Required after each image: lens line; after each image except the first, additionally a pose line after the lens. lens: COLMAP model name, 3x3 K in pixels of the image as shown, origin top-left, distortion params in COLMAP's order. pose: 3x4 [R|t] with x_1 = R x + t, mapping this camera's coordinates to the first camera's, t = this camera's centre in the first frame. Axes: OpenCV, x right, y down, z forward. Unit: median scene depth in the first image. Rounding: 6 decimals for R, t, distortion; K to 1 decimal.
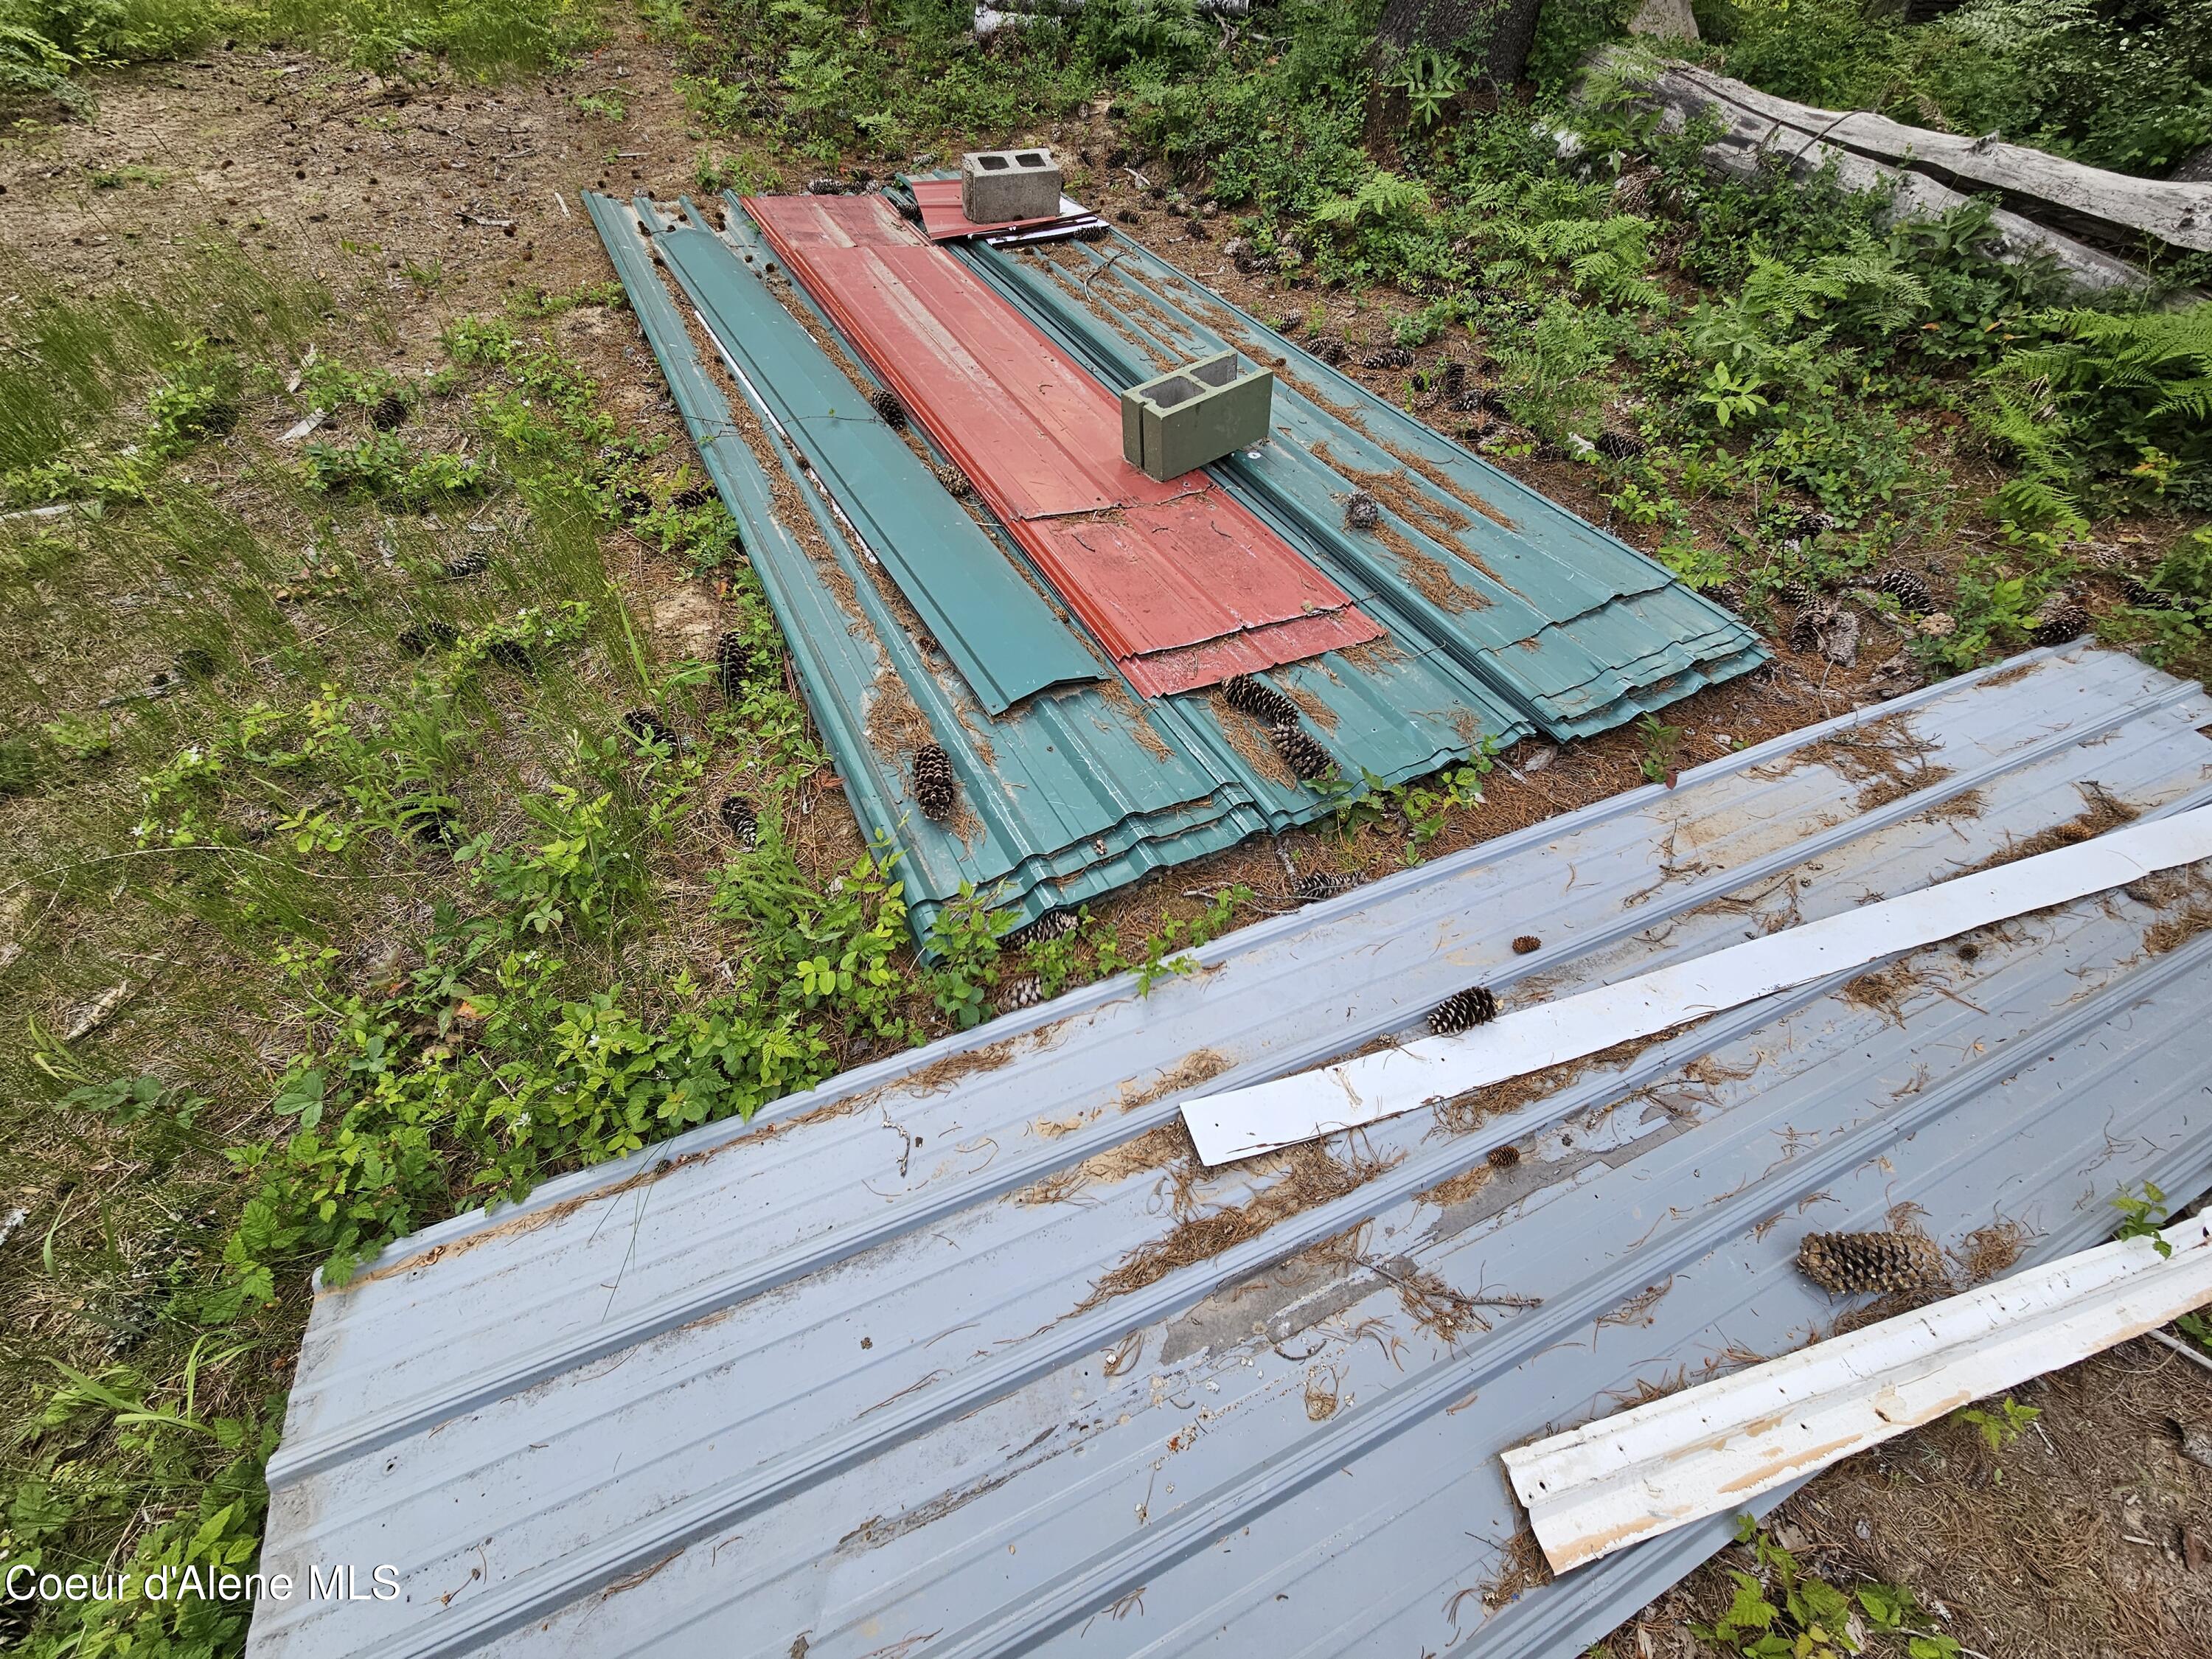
lens RADIAL K [[898.9, 0, 1097.4], [0, 898.9, 829.4], [0, 0, 1]] dist [0.001389, -0.001730]
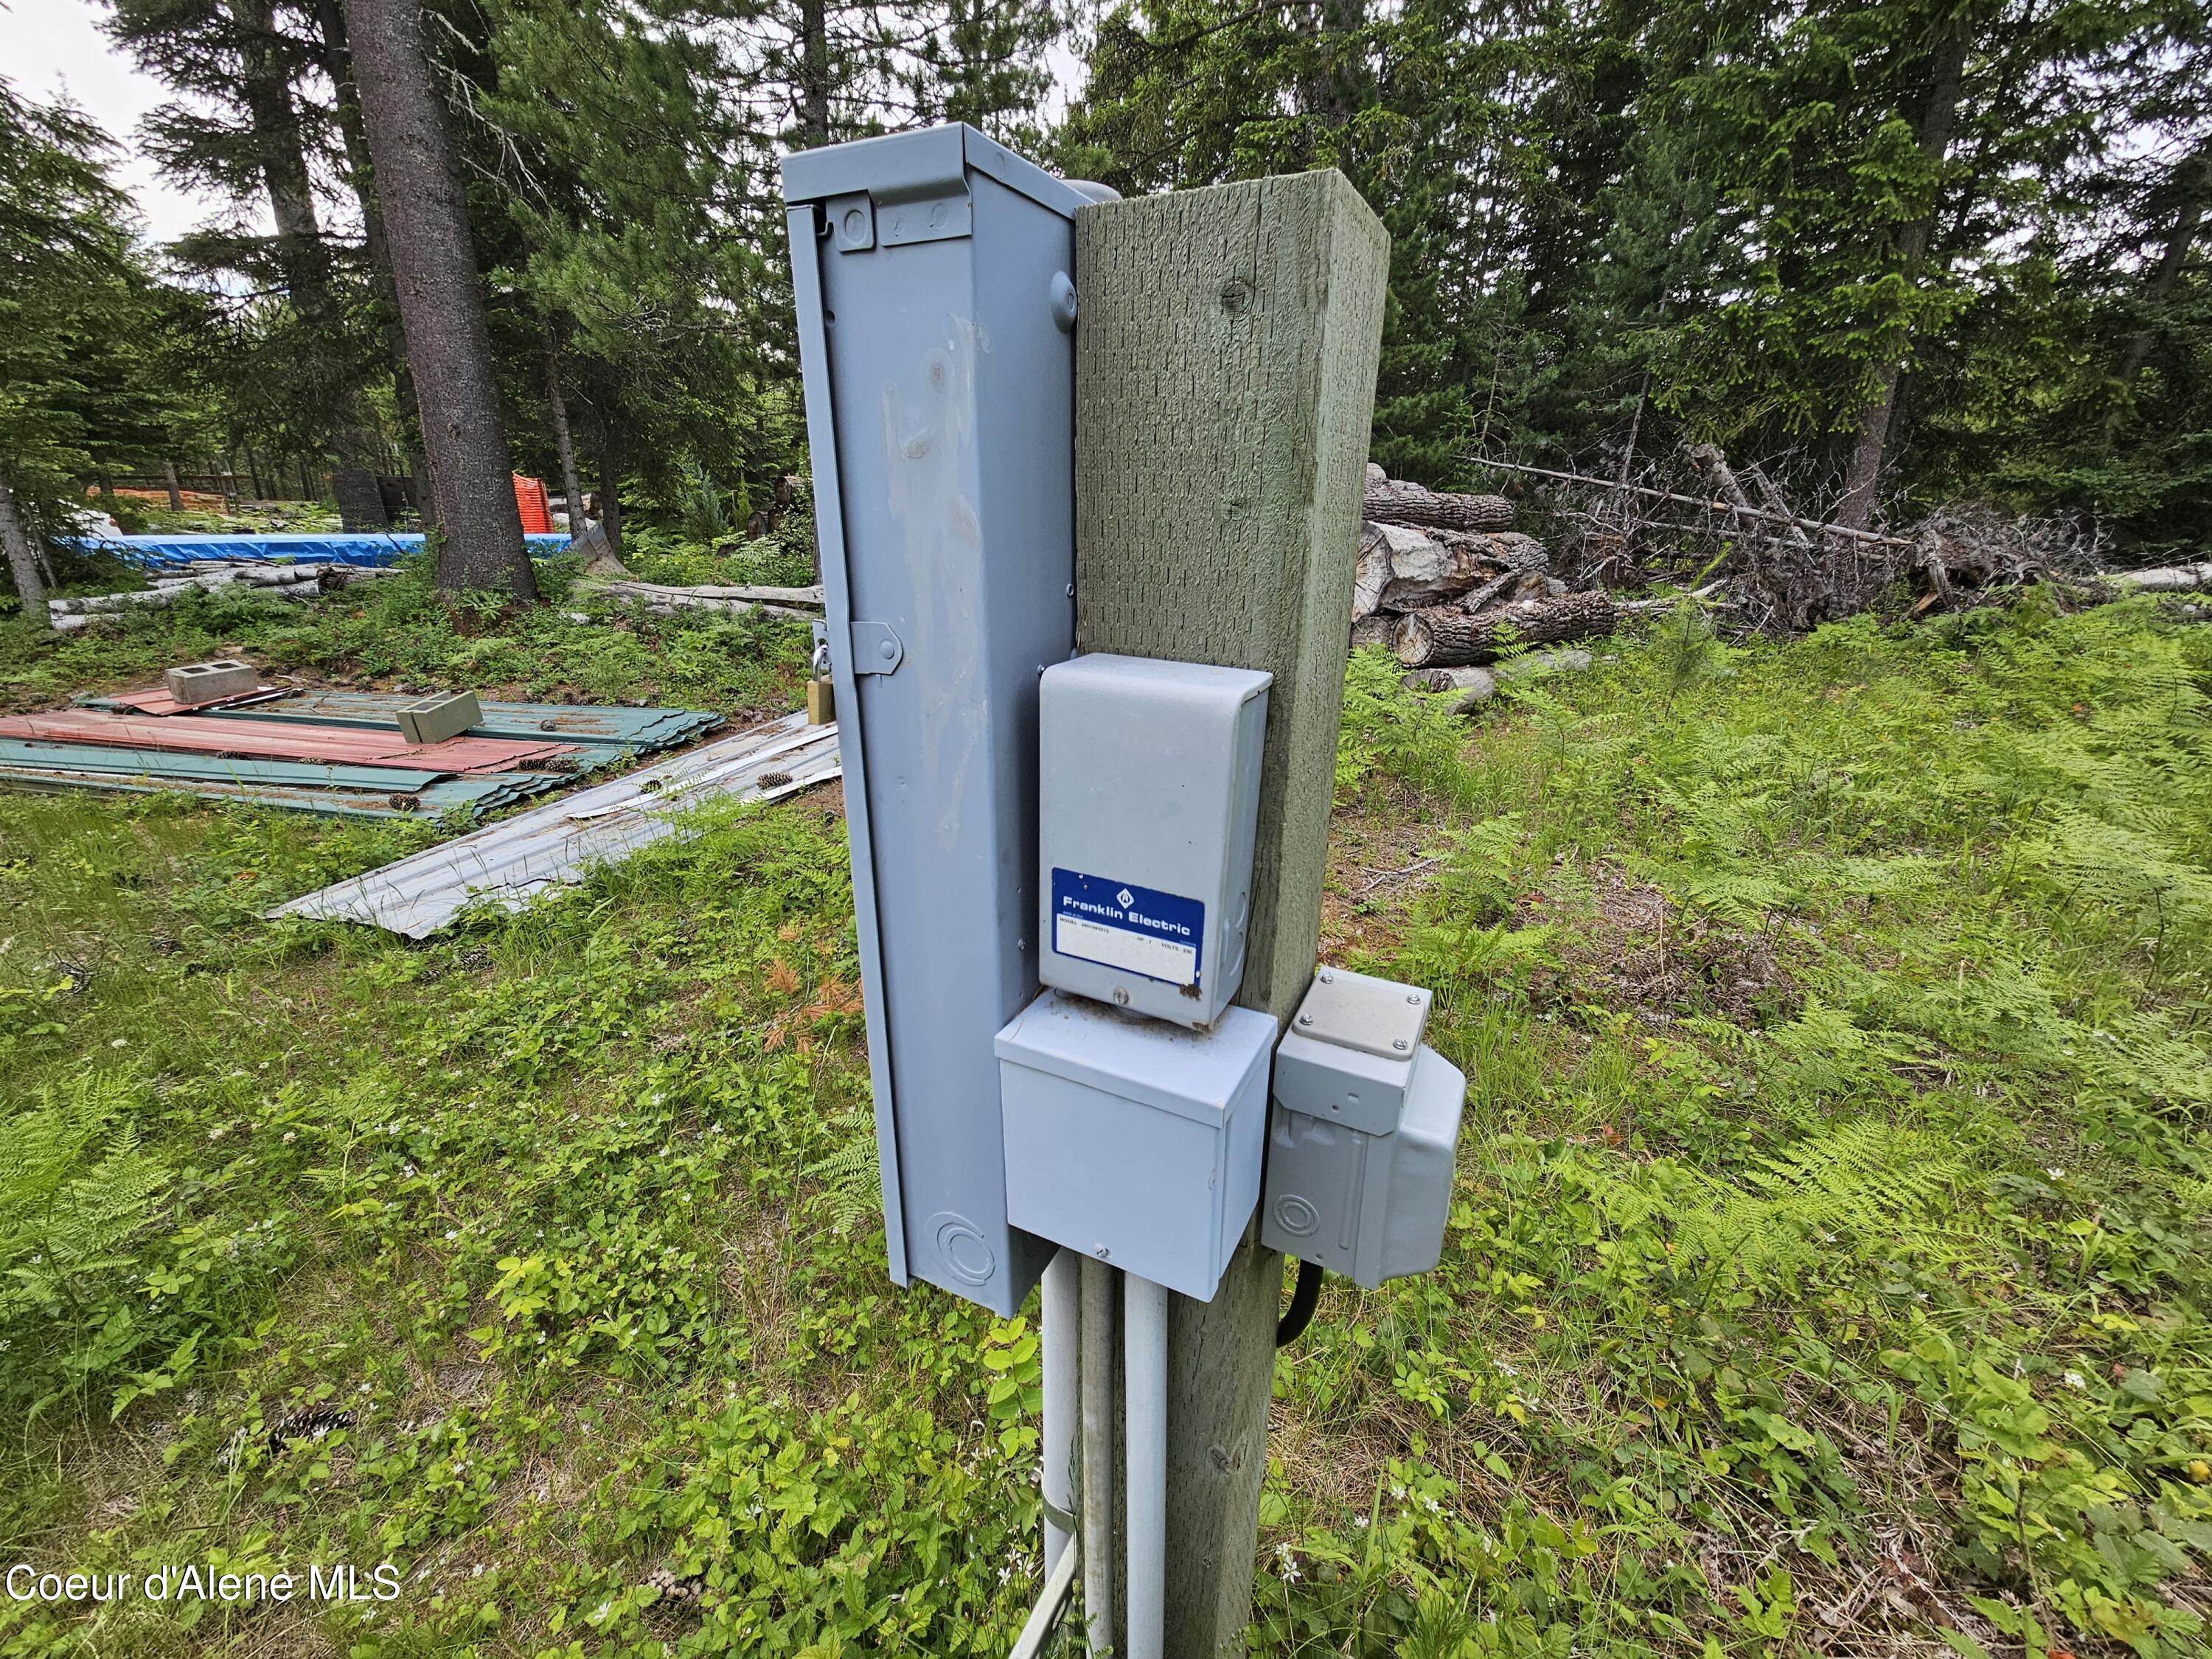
lens RADIAL K [[898.9, 0, 1104.2], [0, 898.9, 822.0], [0, 0, 1]] dist [0.001389, -0.001730]
pose [[0.621115, -0.295586, 0.725841, -0.418646], [0.596370, 0.779156, -0.193026, 0.844075], [-0.508487, 0.552761, 0.660224, -0.820306]]
